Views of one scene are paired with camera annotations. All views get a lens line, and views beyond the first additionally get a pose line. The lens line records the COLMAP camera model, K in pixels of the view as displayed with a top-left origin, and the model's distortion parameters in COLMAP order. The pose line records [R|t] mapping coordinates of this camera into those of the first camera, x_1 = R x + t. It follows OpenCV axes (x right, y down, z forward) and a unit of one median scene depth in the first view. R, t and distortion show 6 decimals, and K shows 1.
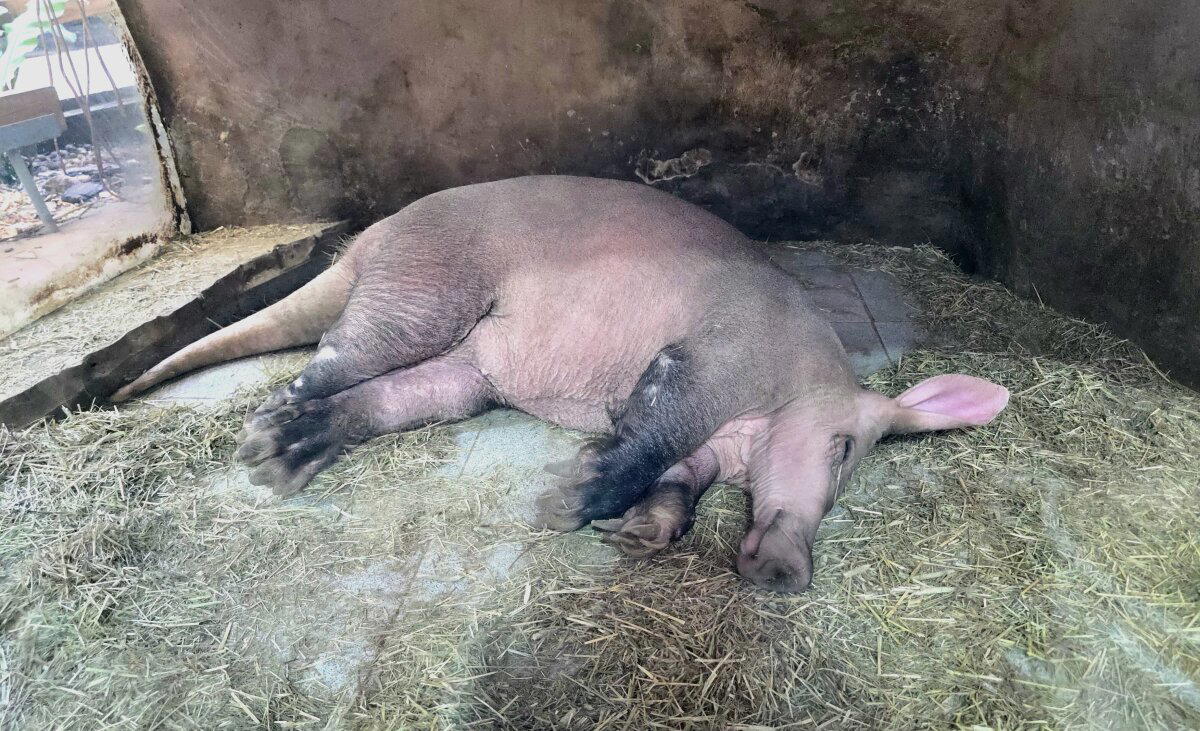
lens RADIAL K [[795.8, 0, 598.6], [0, 795.8, 370.3], [0, 0, 1]] dist [0.005100, -0.015294]
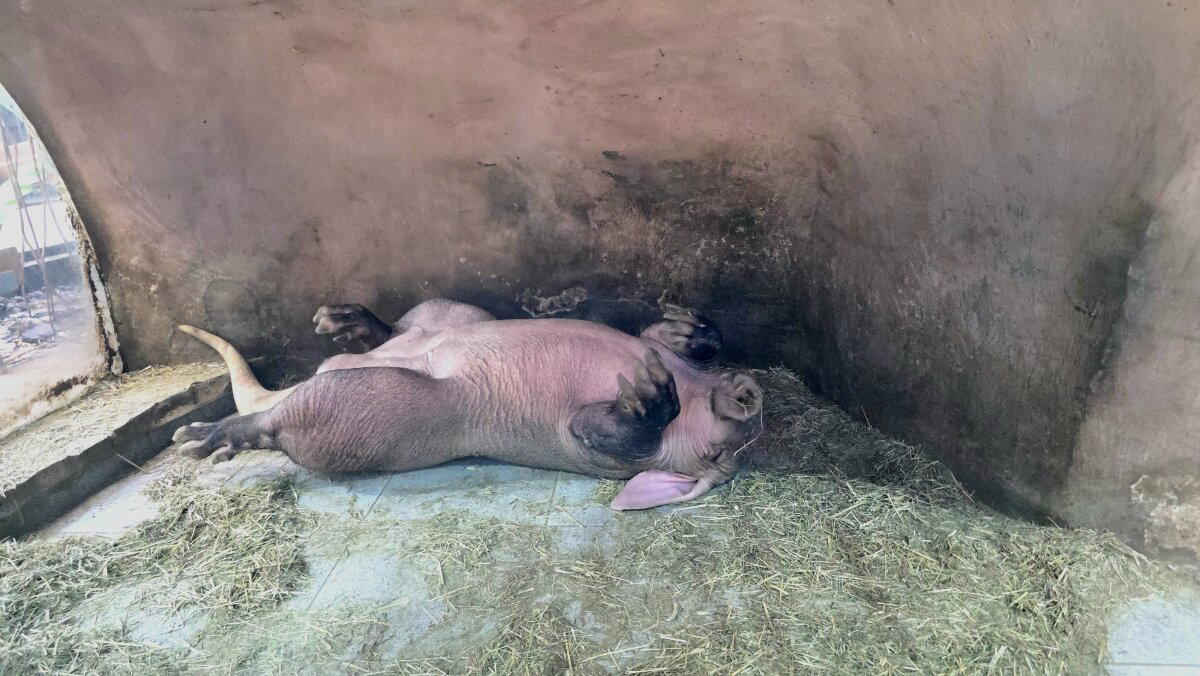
lens RADIAL K [[741.7, 0, 606.1], [0, 741.7, 333.0], [0, 0, 1]] dist [0.010219, -0.018405]
pose [[0.999784, -0.019690, -0.006615, 0.192802], [0.018579, 0.990106, -0.139090, -0.071921], [0.009288, 0.138937, 0.990258, -0.046649]]
